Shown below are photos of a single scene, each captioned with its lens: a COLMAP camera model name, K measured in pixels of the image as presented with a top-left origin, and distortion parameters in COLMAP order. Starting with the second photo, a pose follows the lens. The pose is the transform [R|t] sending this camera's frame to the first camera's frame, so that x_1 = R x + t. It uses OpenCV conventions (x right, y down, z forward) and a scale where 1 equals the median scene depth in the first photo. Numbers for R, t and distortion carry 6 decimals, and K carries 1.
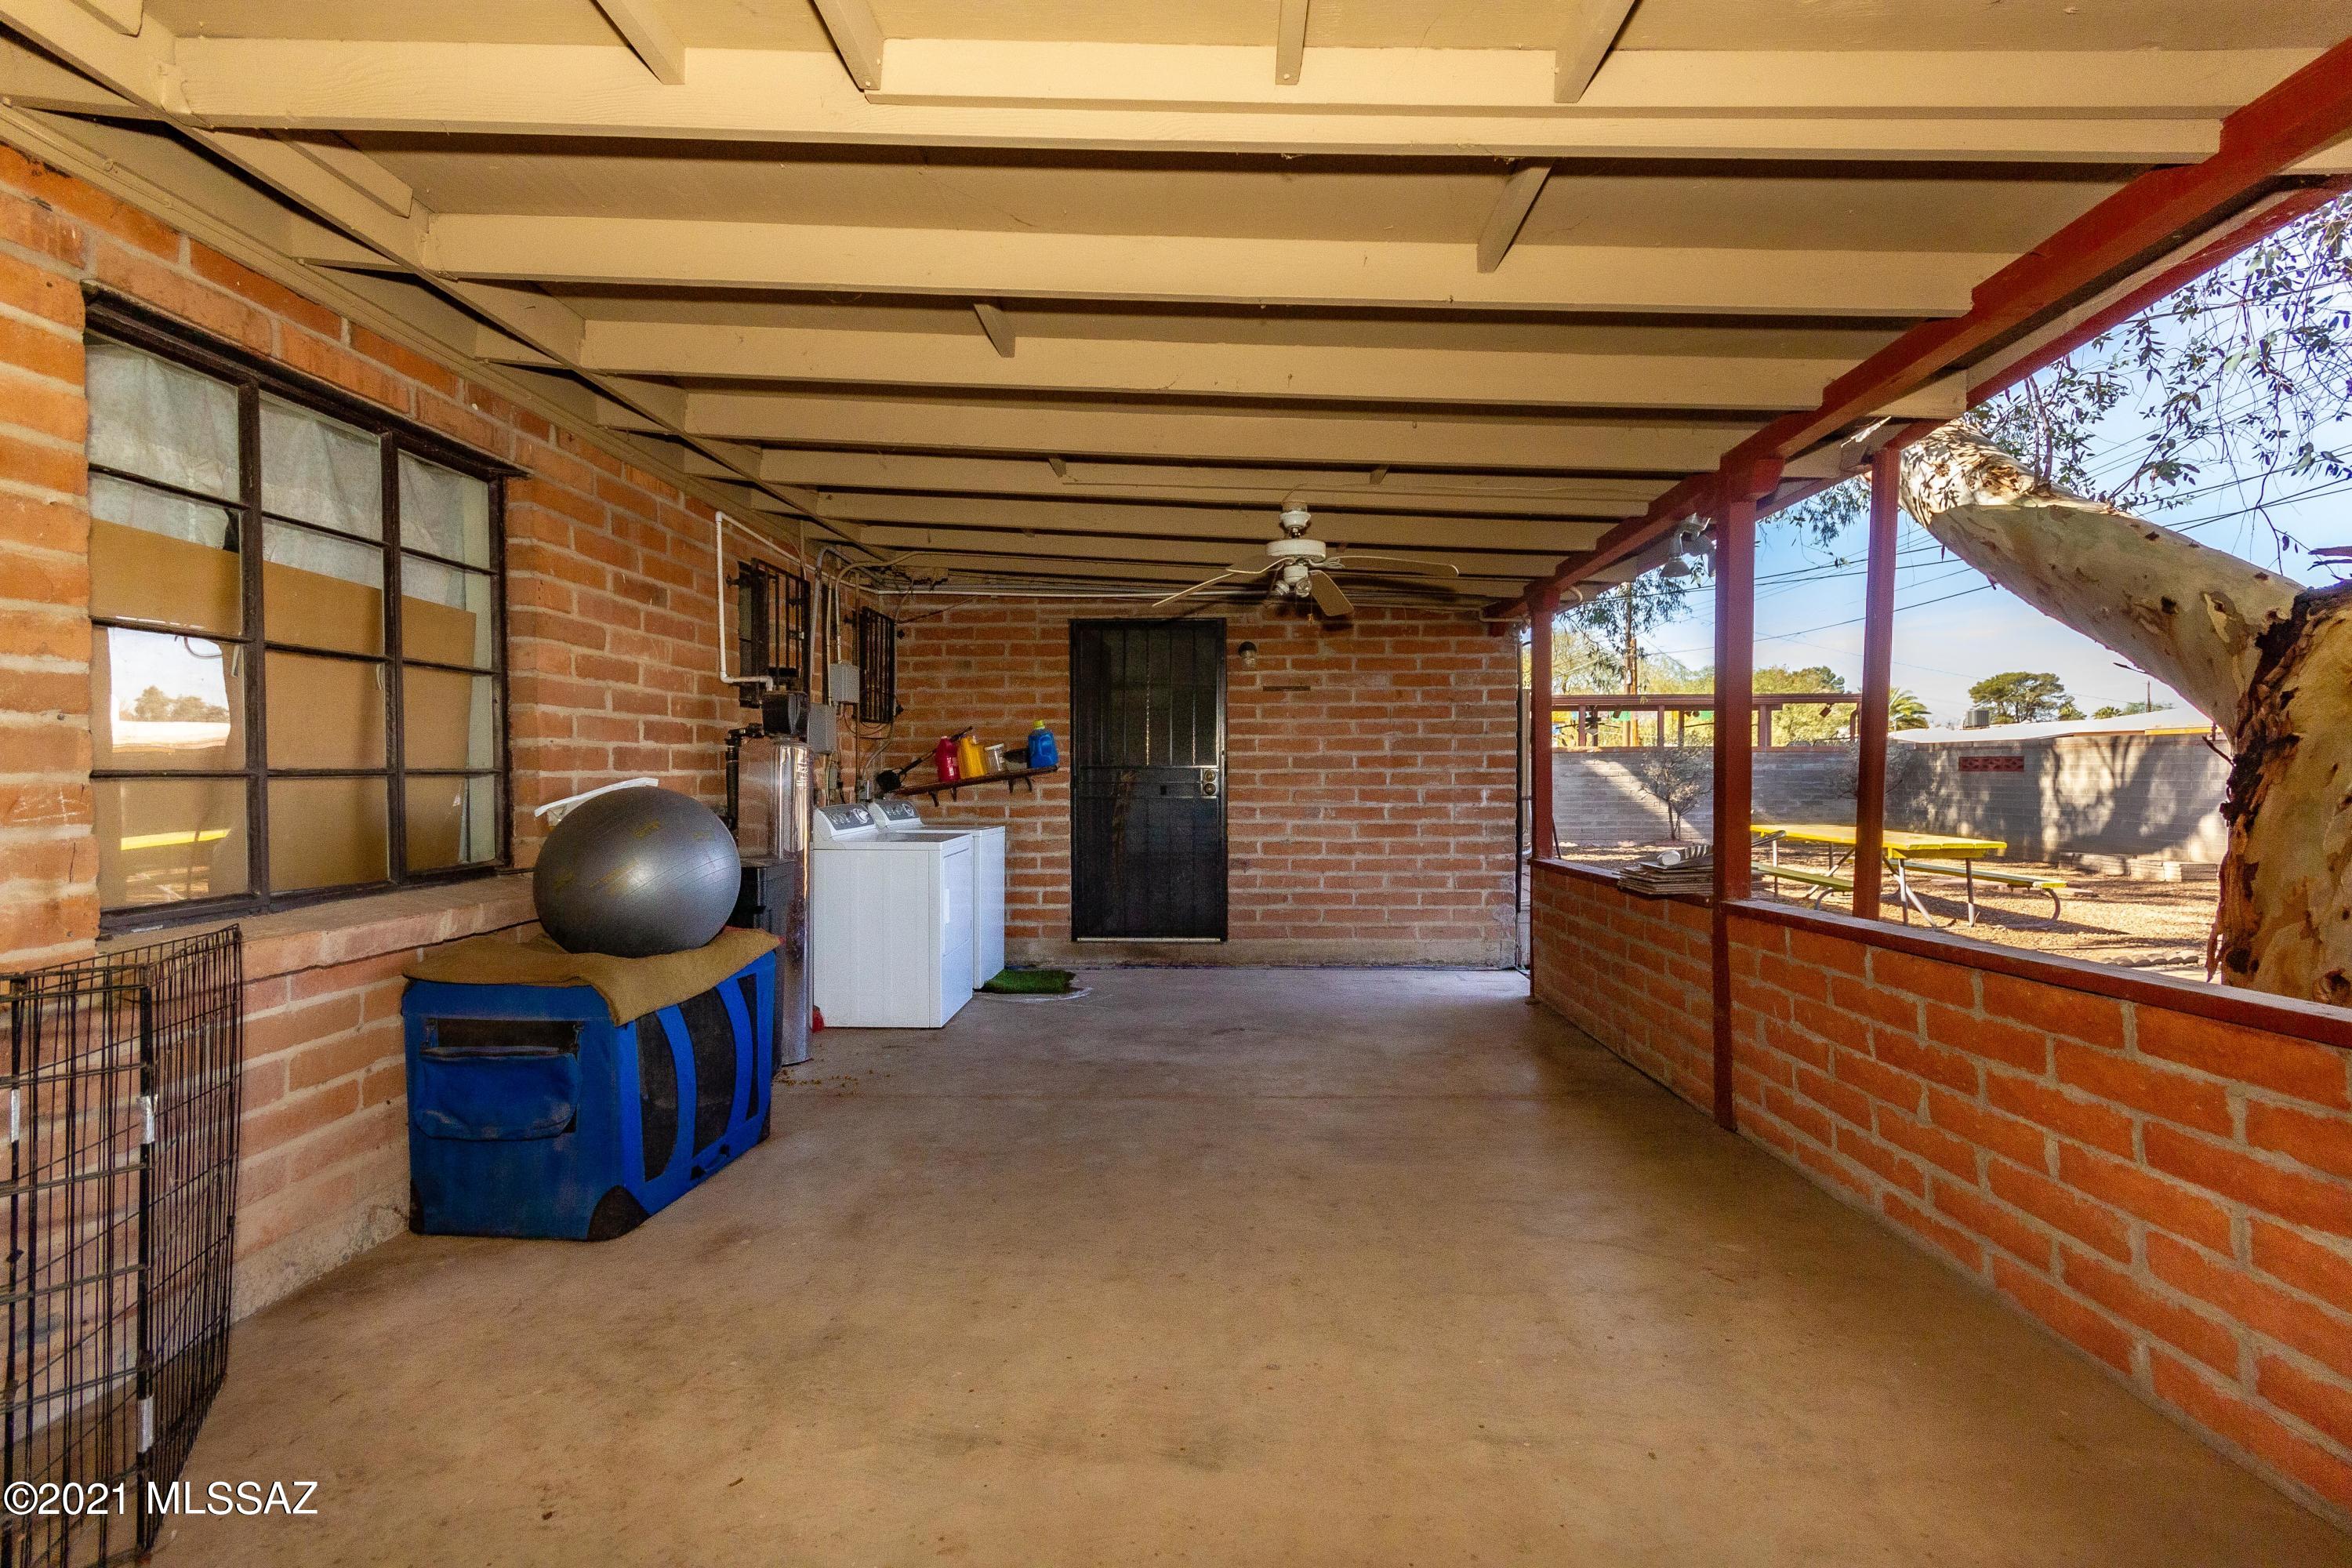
lens RADIAL K [[1097.6, 0, 1176.0], [0, 1097.6, 784.0], [0, 0, 1]] dist [0.001287, -0.000190]
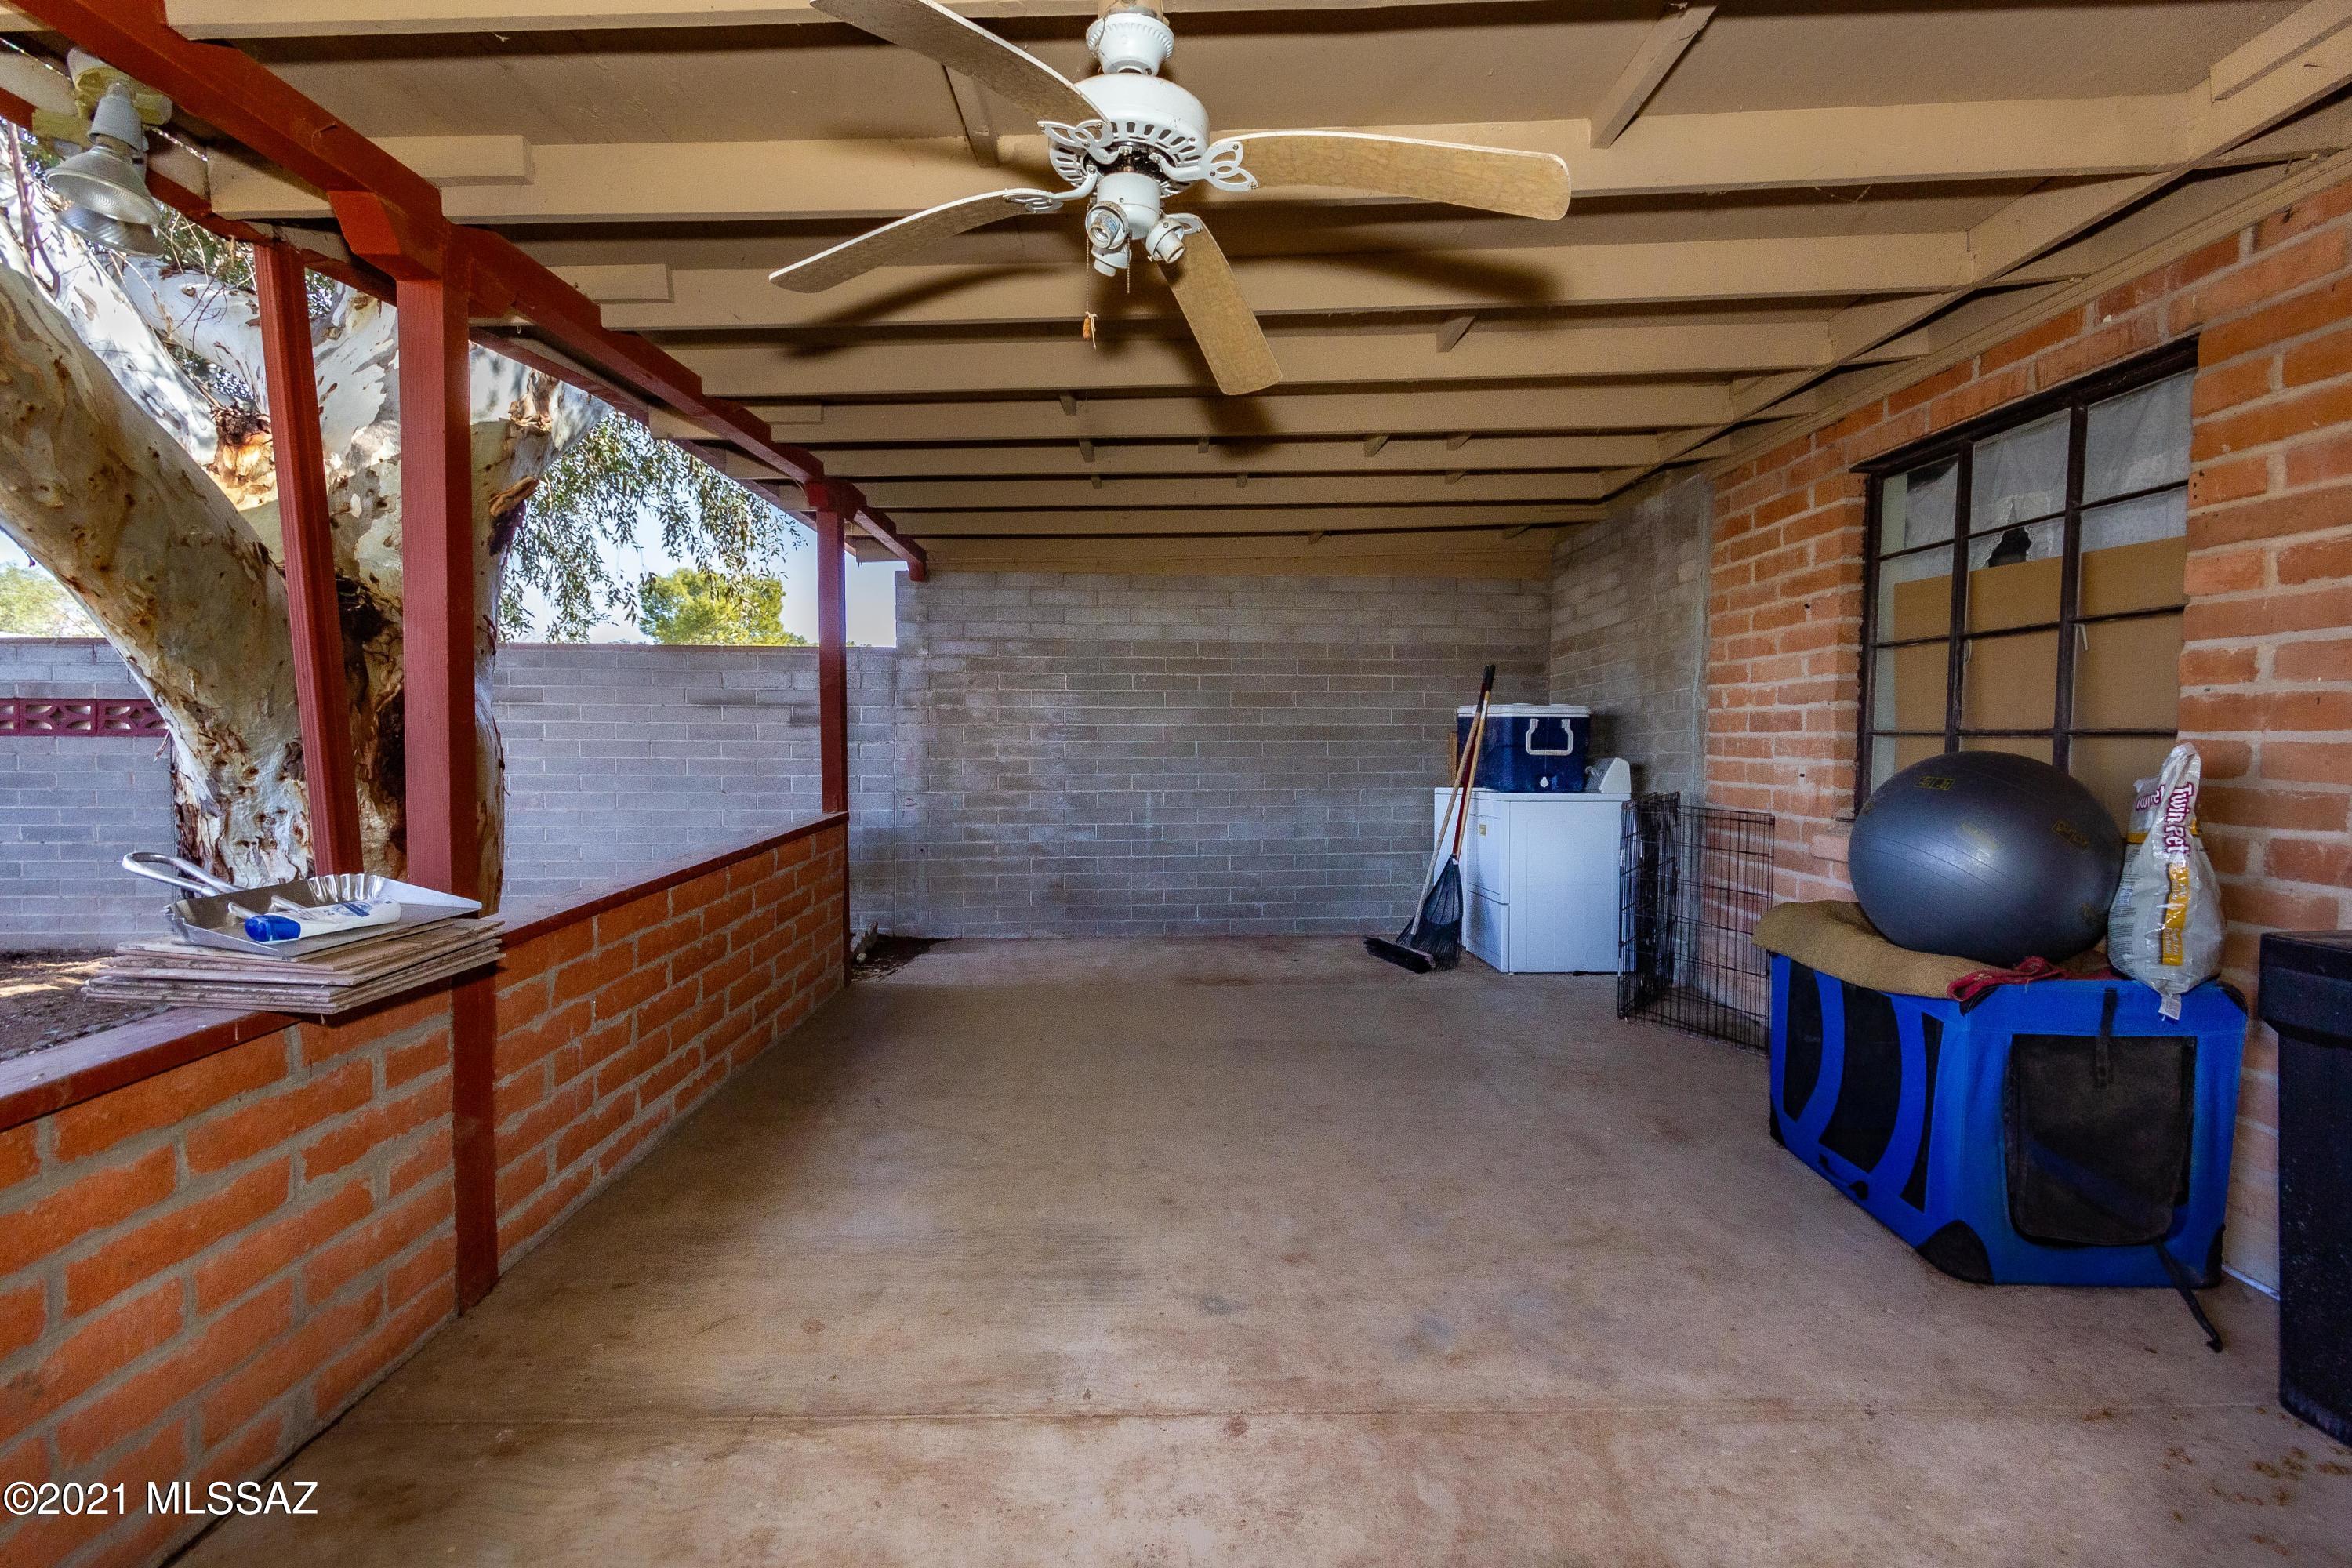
lens RADIAL K [[1097.6, 0, 1176.0], [0, 1097.6, 784.0], [0, 0, 1]] dist [0.001287, -0.000190]
pose [[-0.999044, -0.000050, -0.043712, 0.134682], [-0.002748, 0.998093, 0.061665, -0.019731], [0.043625, 0.061726, -0.997139, 1.682463]]
